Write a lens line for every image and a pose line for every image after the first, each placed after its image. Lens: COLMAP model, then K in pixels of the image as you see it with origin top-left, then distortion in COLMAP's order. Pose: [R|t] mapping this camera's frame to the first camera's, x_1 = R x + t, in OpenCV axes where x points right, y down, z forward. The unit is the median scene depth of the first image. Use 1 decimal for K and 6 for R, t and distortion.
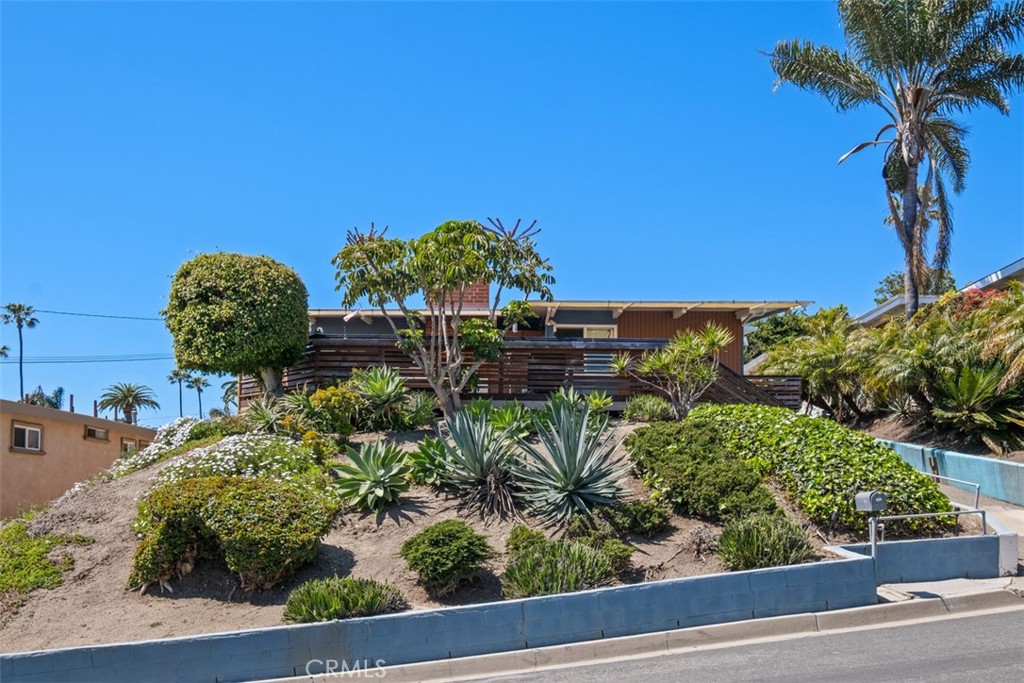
lens RADIAL K [[885.2, 0, 512.2], [0, 885.2, 345.2], [0, 0, 1]] dist [-0.006515, 0.012547]
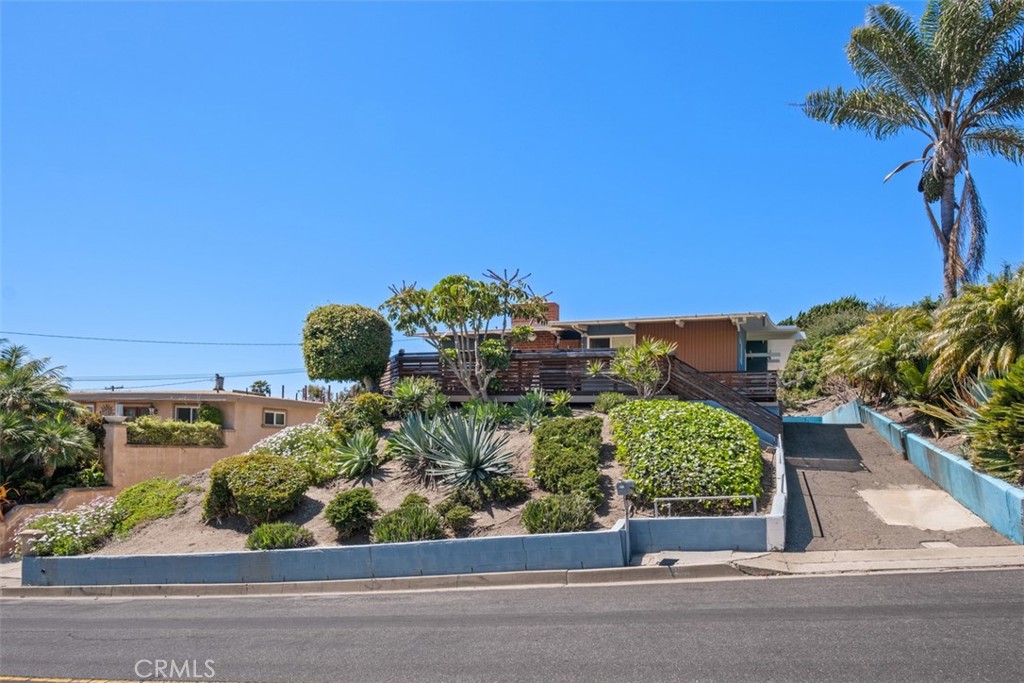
lens RADIAL K [[648.8, 0, 510.2], [0, 648.8, 344.3], [0, 0, 1]] dist [-0.004035, -0.000098]
pose [[0.939397, -0.036155, -0.340920, 0.510283], [0.040744, 0.999150, 0.006307, -0.040875], [0.340402, -0.019815, 0.940071, 0.044774]]
